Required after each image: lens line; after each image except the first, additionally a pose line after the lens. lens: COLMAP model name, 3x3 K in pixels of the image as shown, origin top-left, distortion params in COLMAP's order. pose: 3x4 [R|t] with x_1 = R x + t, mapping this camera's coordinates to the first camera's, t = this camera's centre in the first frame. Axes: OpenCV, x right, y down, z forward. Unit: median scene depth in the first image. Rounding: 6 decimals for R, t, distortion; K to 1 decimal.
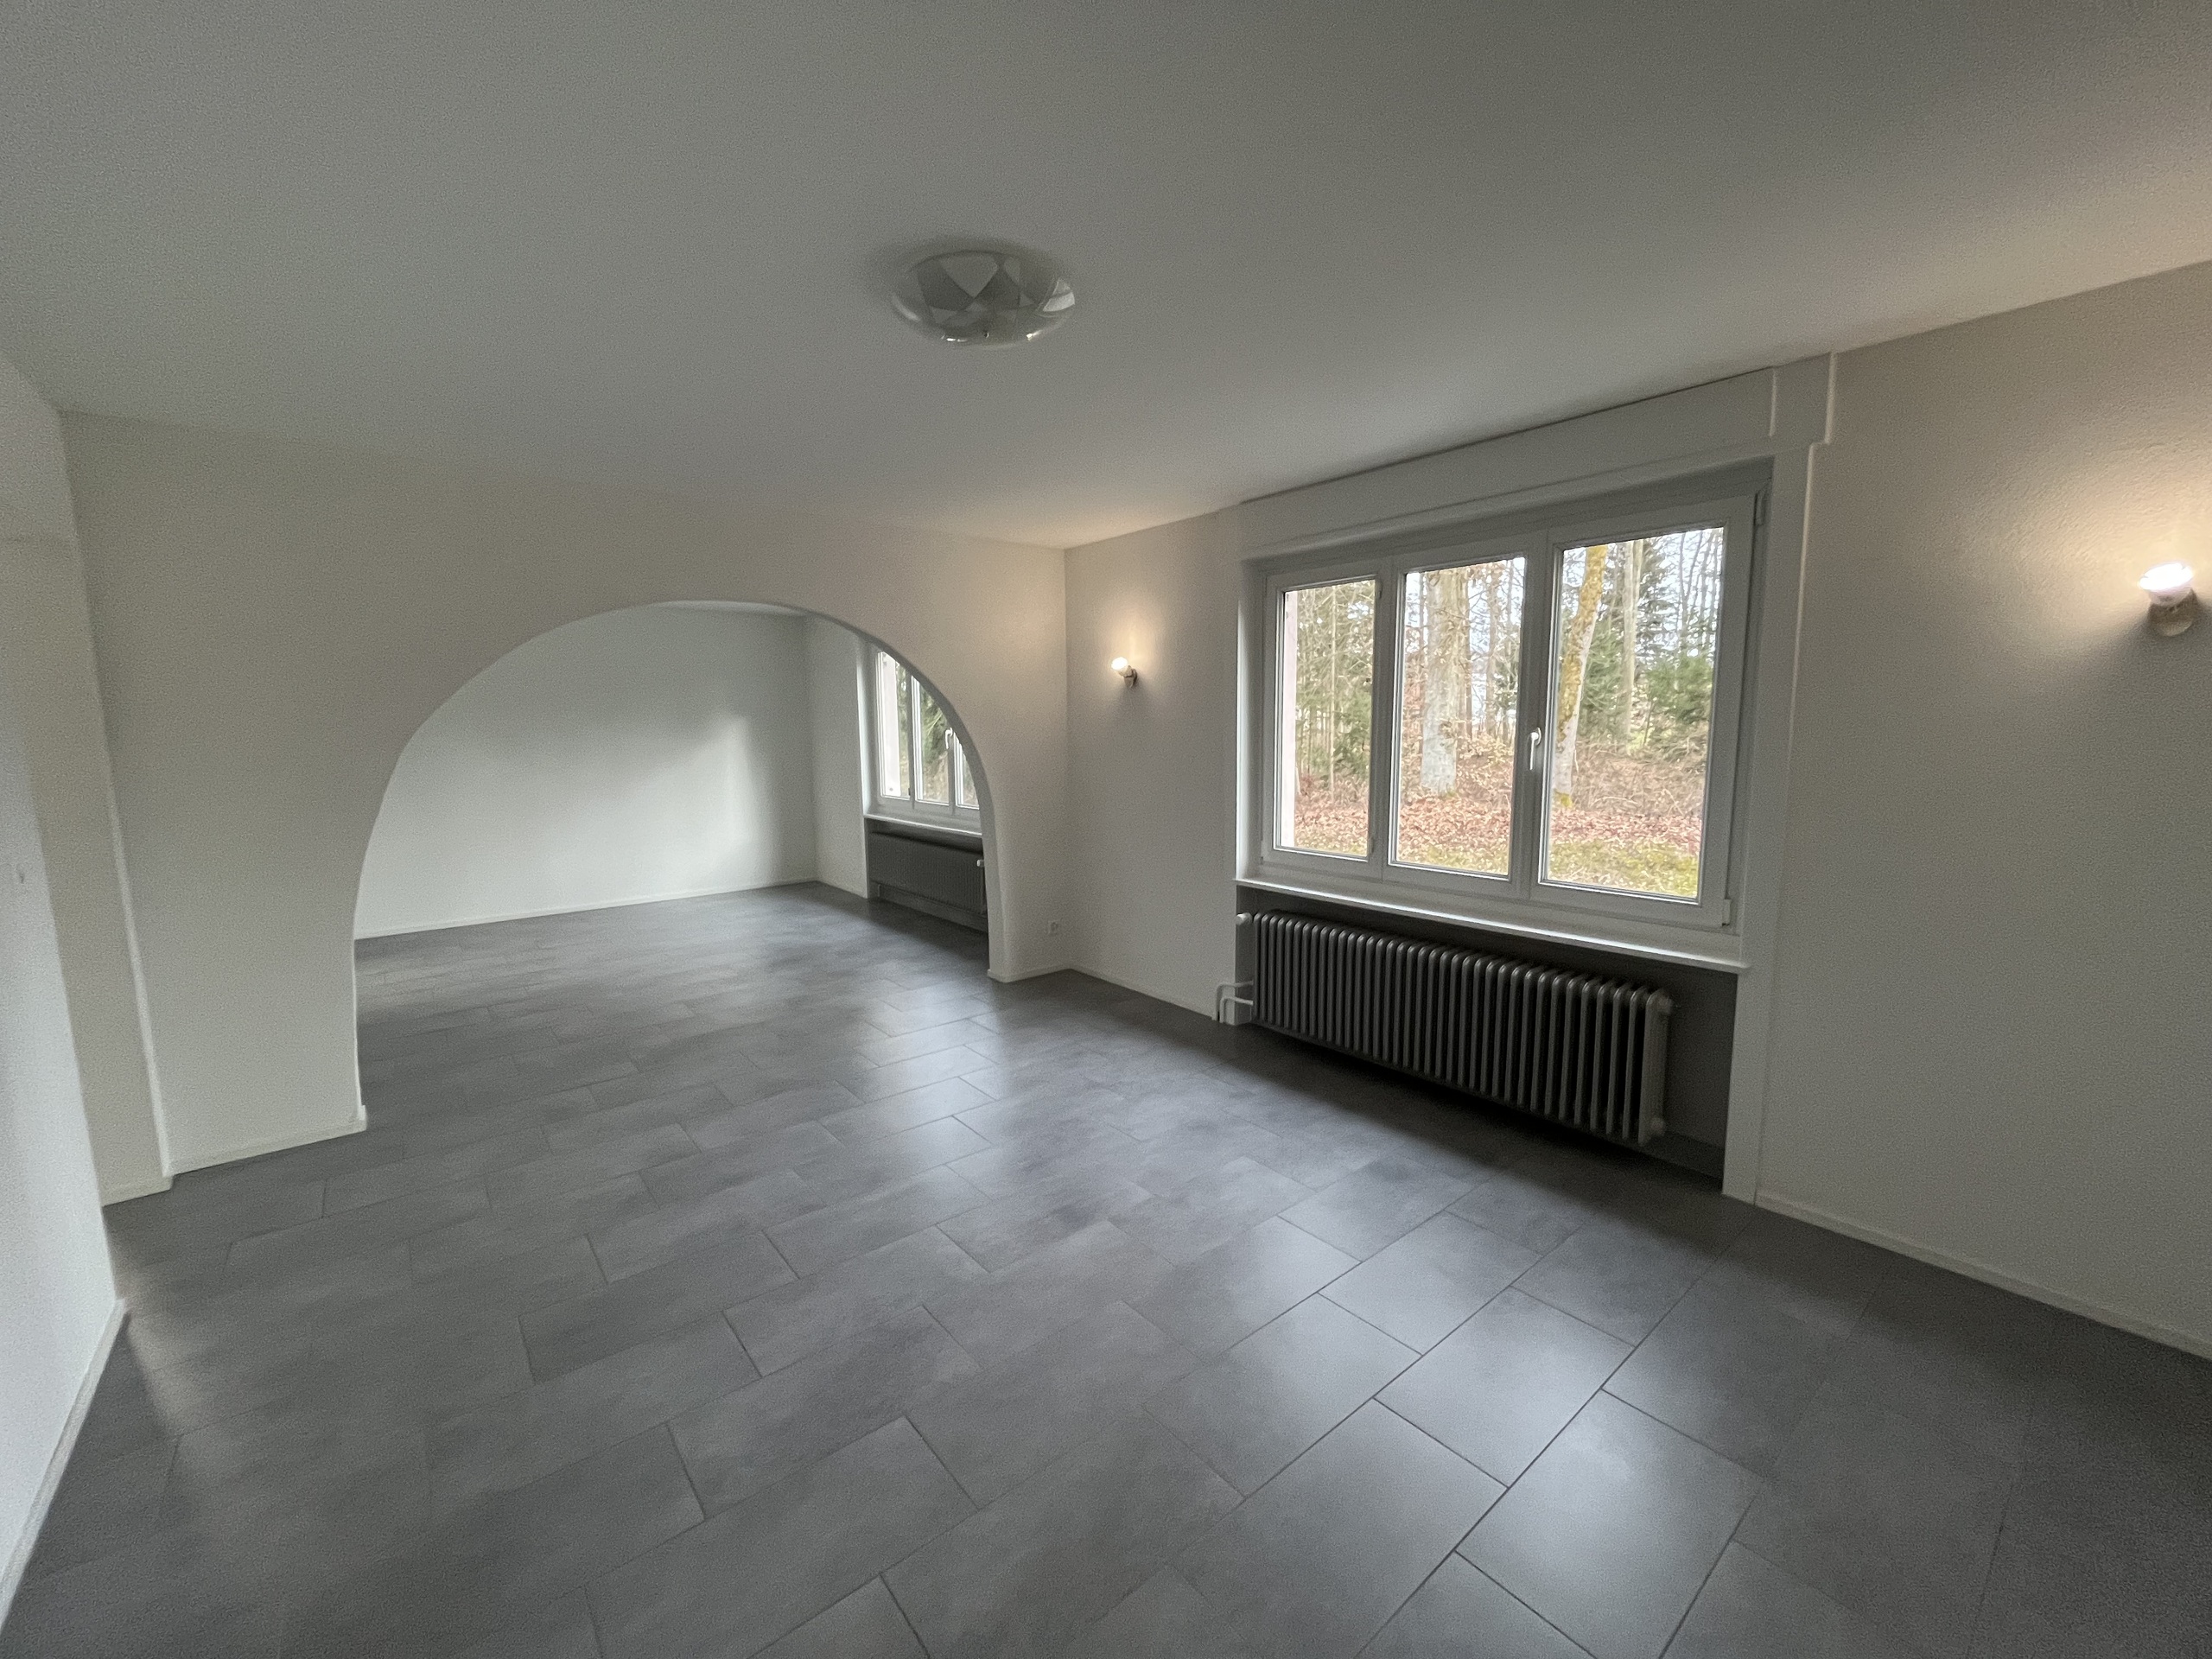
lens RADIAL K [[886.2, 0, 1098.7], [0, 886.2, 824.5], [0, 0, 1]] dist [-0.028160, 0.000047]
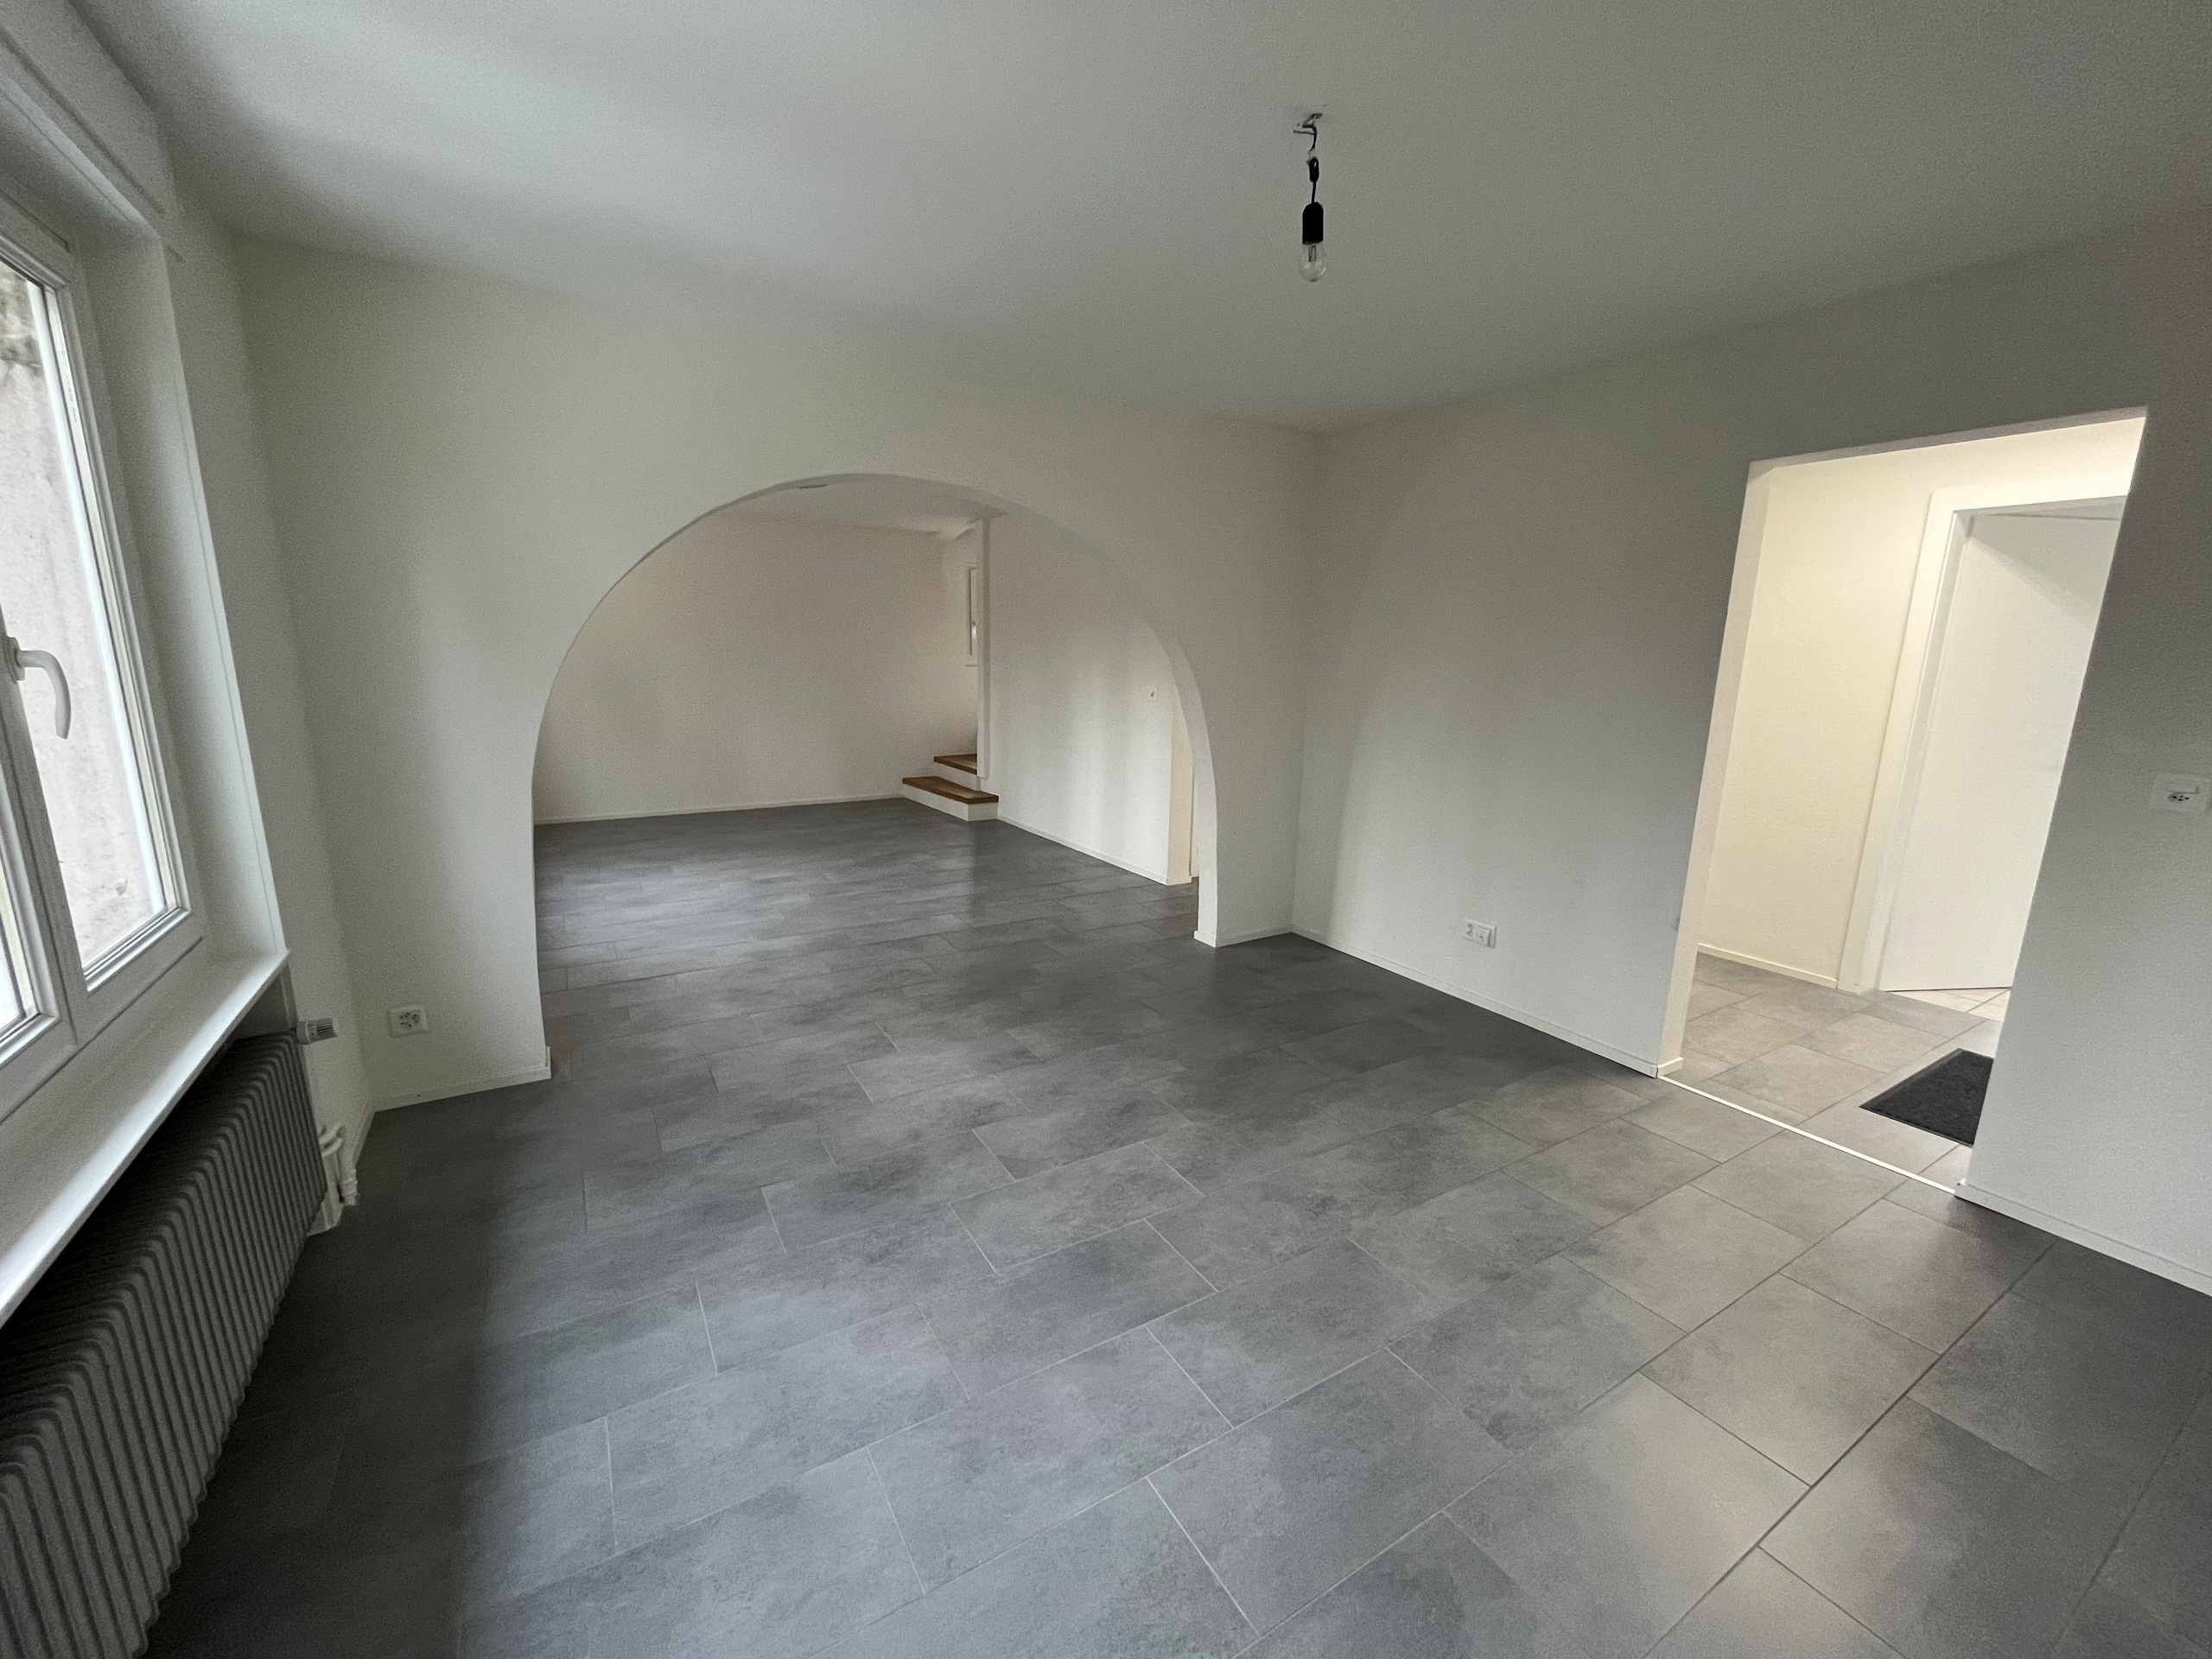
lens RADIAL K [[901.0, 0, 1121.5], [0, 901.0, 843.5], [0, 0, 1]] dist [0.000204, 0.000075]
pose [[-0.991738, -0.033700, 0.123771, -0.895006], [0.009215, 0.943666, 0.330772, -0.262025], [-0.127945, 0.329179, -0.935559, 2.297657]]
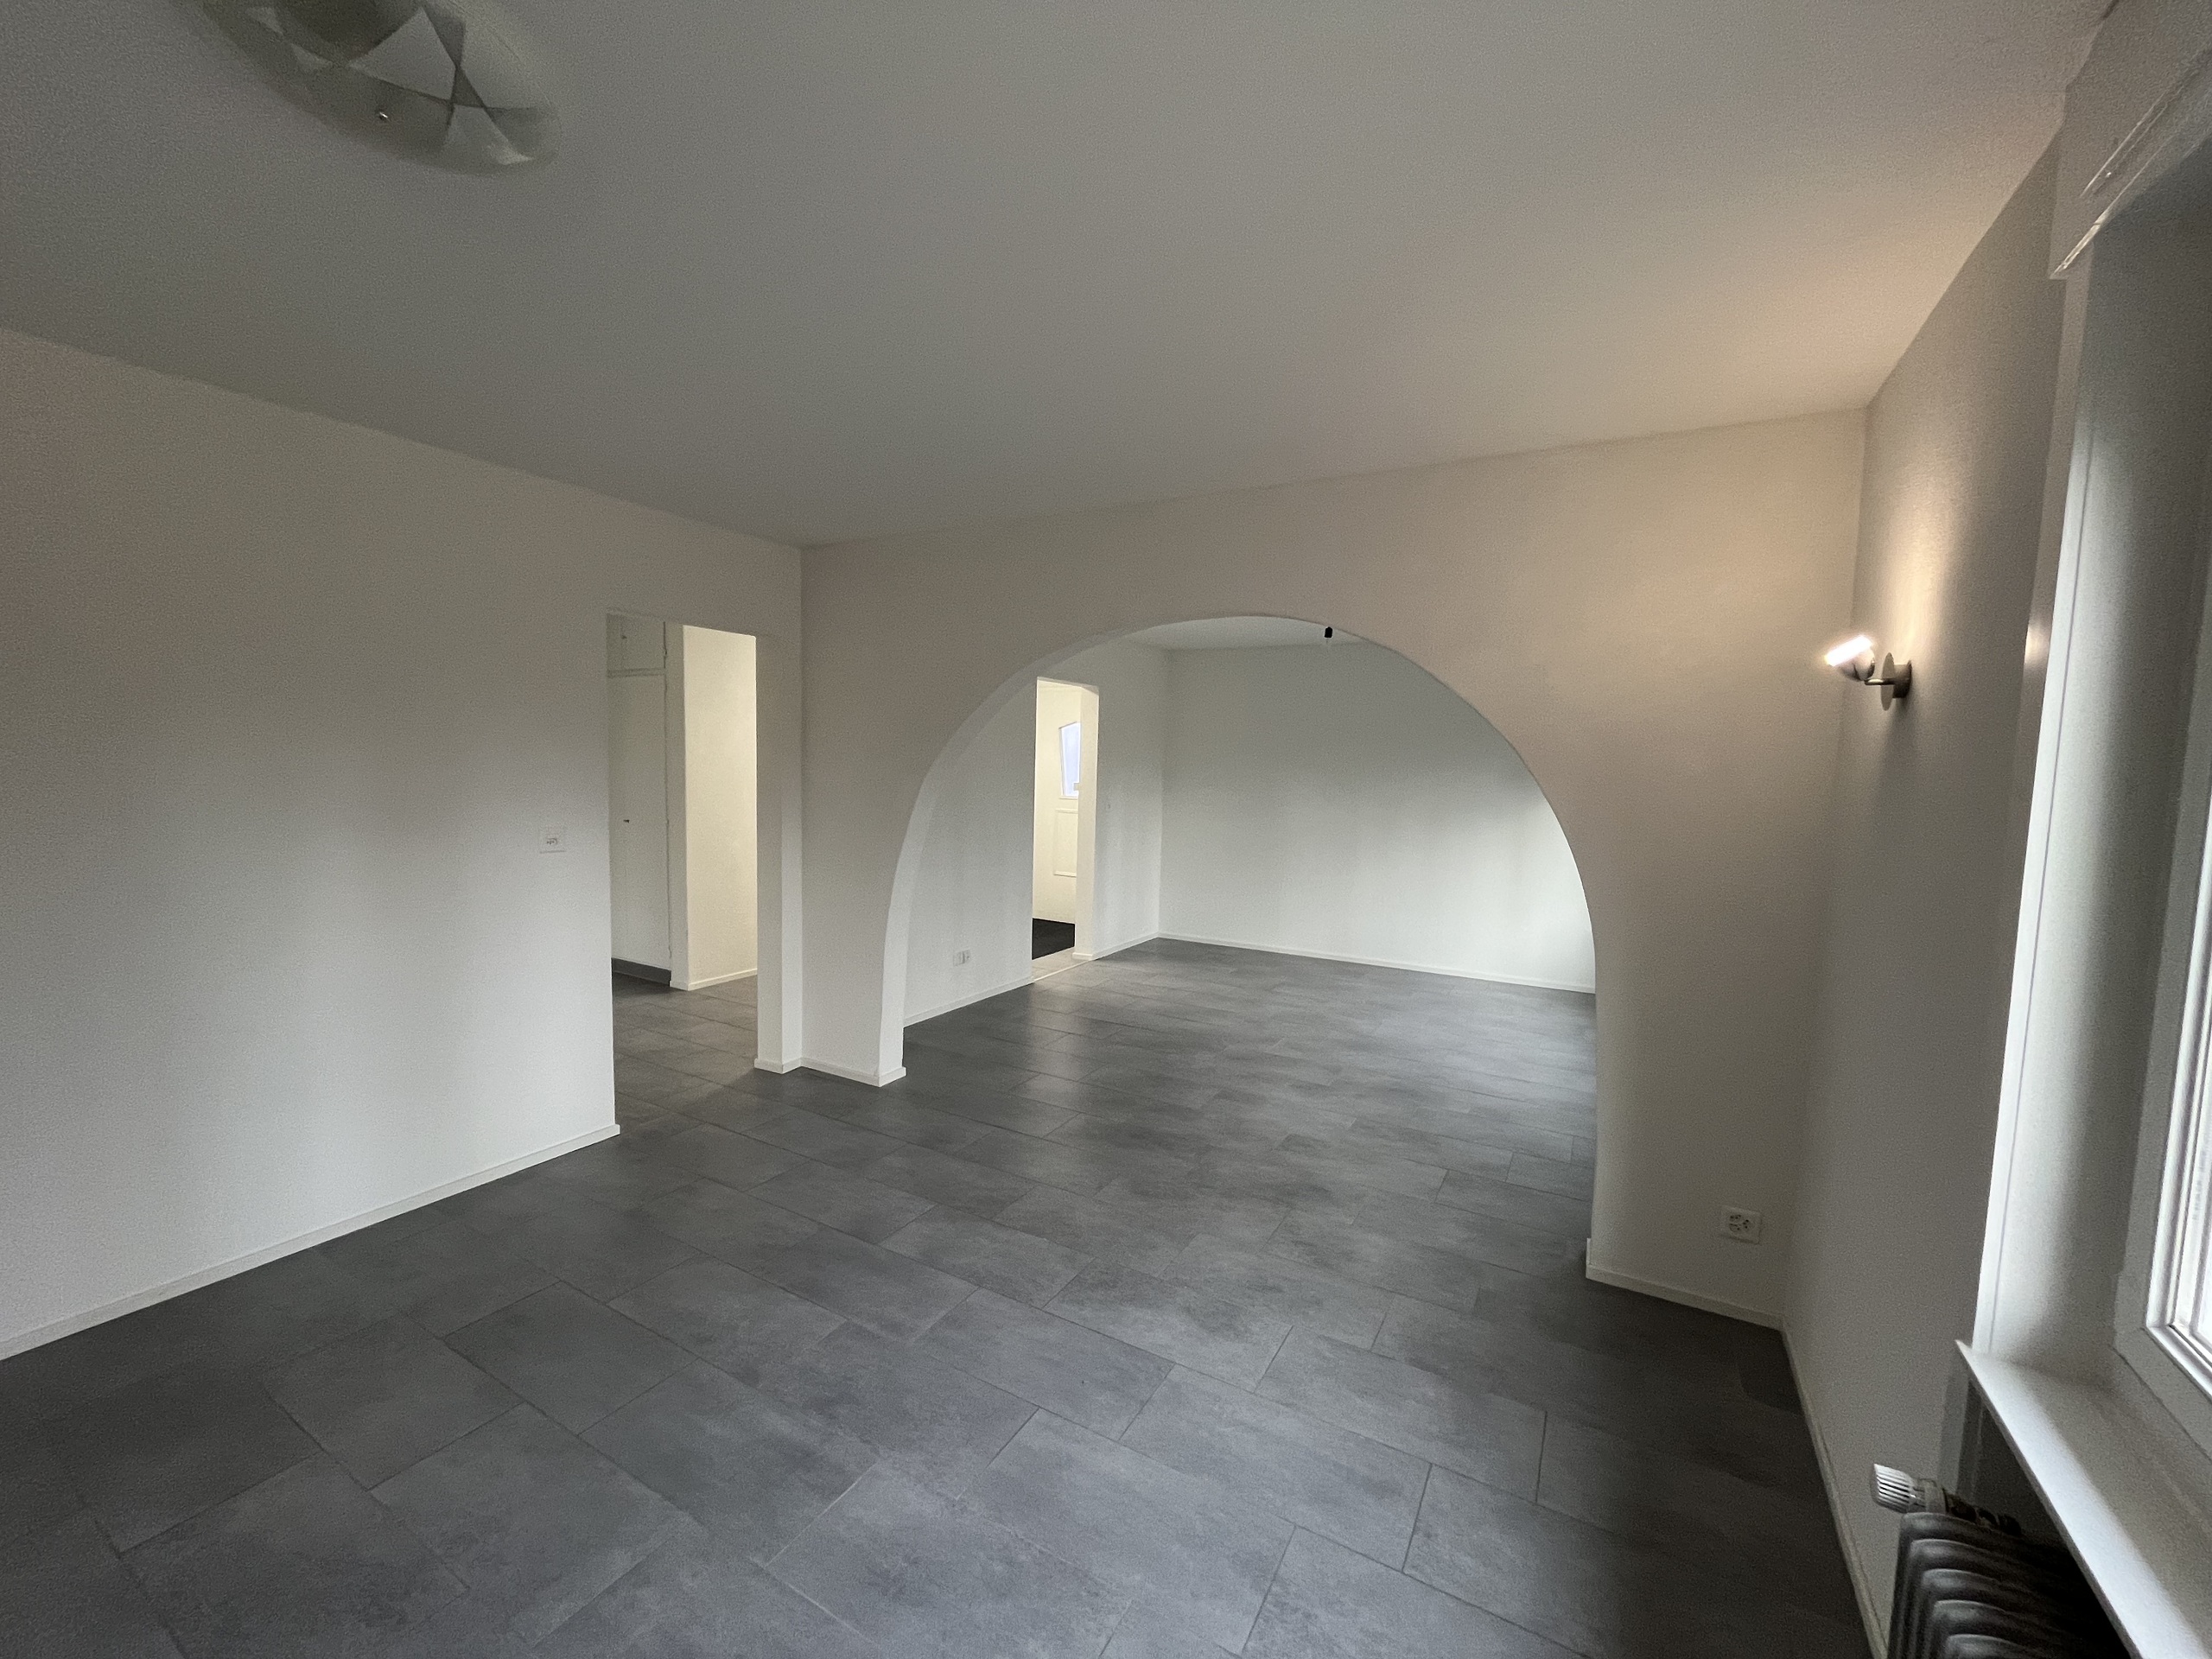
lens RADIAL K [[903.7, 0, 1106.0], [0, 903.7, 829.5], [0, 0, 1]] dist [-0.001766, -0.000570]
pose [[0.363799, 0.090665, -0.927055, 0.398024], [-0.144683, 0.988673, 0.039914, -0.095541], [0.920172, 0.119608, 0.372796, 0.783052]]
